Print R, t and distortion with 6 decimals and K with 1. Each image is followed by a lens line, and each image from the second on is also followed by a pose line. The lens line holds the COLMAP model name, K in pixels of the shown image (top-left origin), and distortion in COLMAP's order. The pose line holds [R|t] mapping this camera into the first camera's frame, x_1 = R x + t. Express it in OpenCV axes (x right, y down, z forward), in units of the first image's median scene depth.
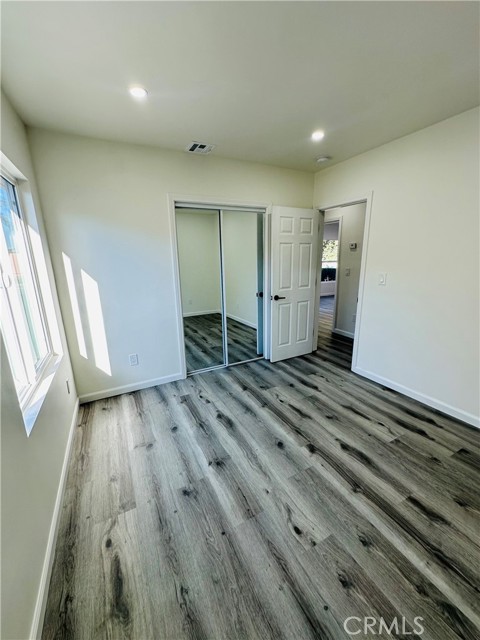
lens RADIAL K [[255.8, 0, 240.6], [0, 255.8, 320.2], [0, 0, 1]] dist [-0.011231, 0.001683]
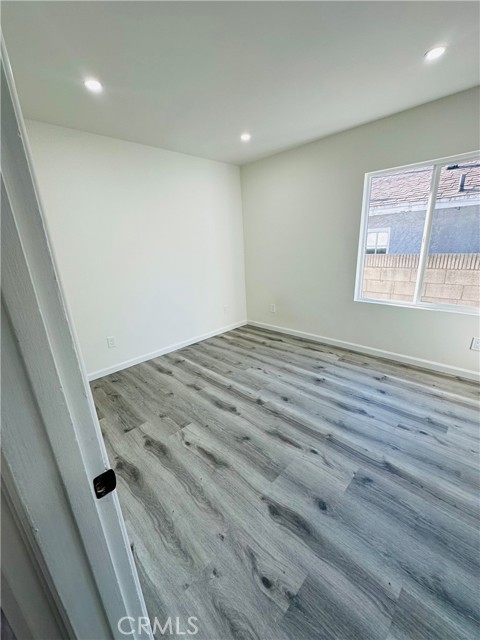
lens RADIAL K [[255.8, 0, 240.6], [0, 255.8, 319.4], [0, 0, 1]] dist [-0.011231, 0.001683]
pose [[-0.949359, 0.155335, -0.273108, 0.570207], [-0.002758, 0.865085, 0.501618, -0.384953], [0.314180, 0.476969, -0.820848, 1.600968]]
